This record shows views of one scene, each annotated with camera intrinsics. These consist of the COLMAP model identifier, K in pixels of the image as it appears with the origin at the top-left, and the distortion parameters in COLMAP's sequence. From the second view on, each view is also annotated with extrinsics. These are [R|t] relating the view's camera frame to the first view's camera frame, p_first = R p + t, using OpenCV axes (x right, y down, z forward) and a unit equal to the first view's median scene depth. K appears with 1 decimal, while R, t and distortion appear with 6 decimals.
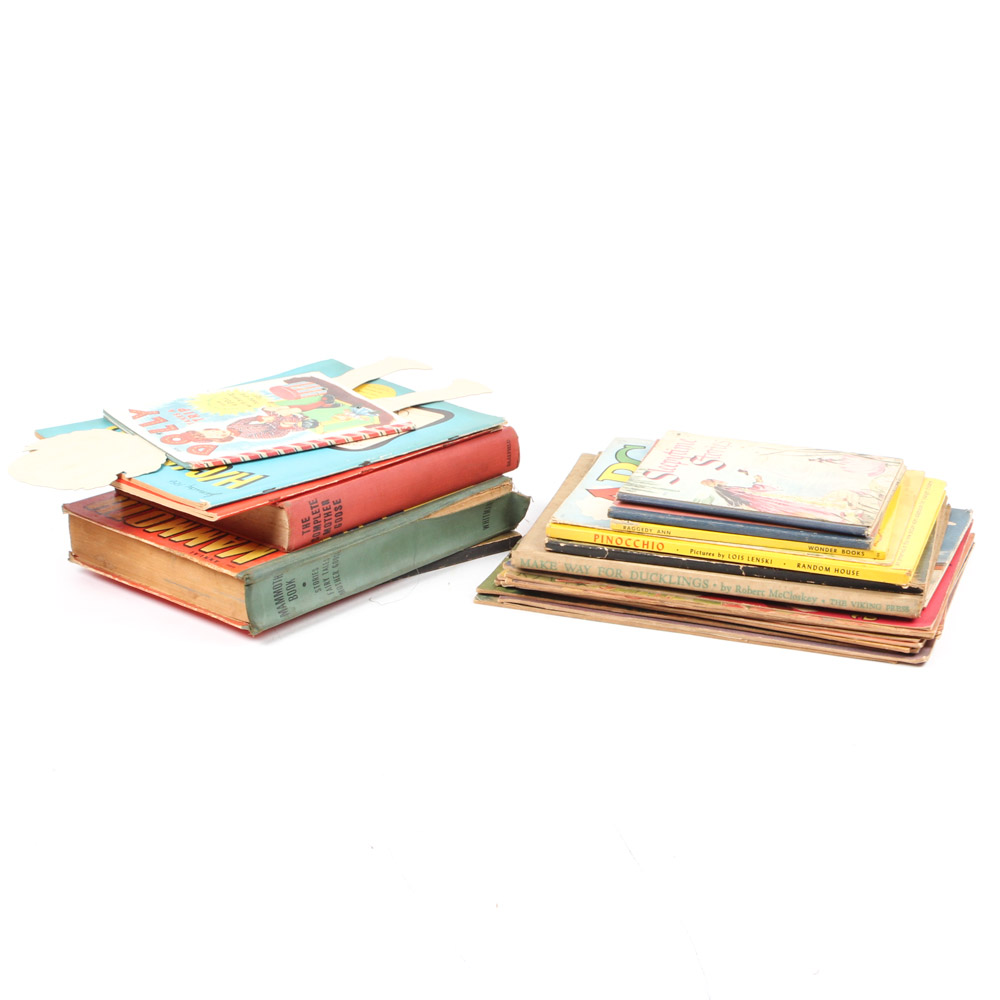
lens RADIAL K [[1932.2, 0, 500.0], [0, 1932.2, 500.0], [0, 0, 1]] dist [0.001670, 0.024677]
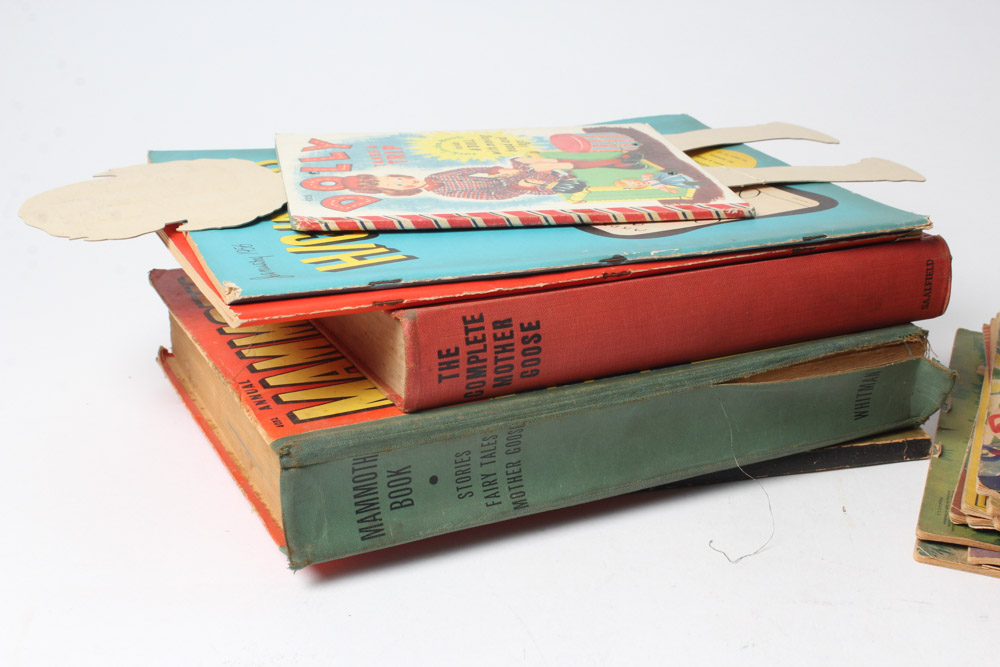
lens RADIAL K [[1280.9, 0, 500.0], [0, 1280.9, 333.5], [0, 0, 1]] dist [-0.053222, -0.010283]
pose [[0.917731, 0.141617, -0.371098, 0.031298], [-0.137445, 0.989787, 0.037815, -0.008514], [0.372663, 0.016302, 0.927823, 0.687974]]
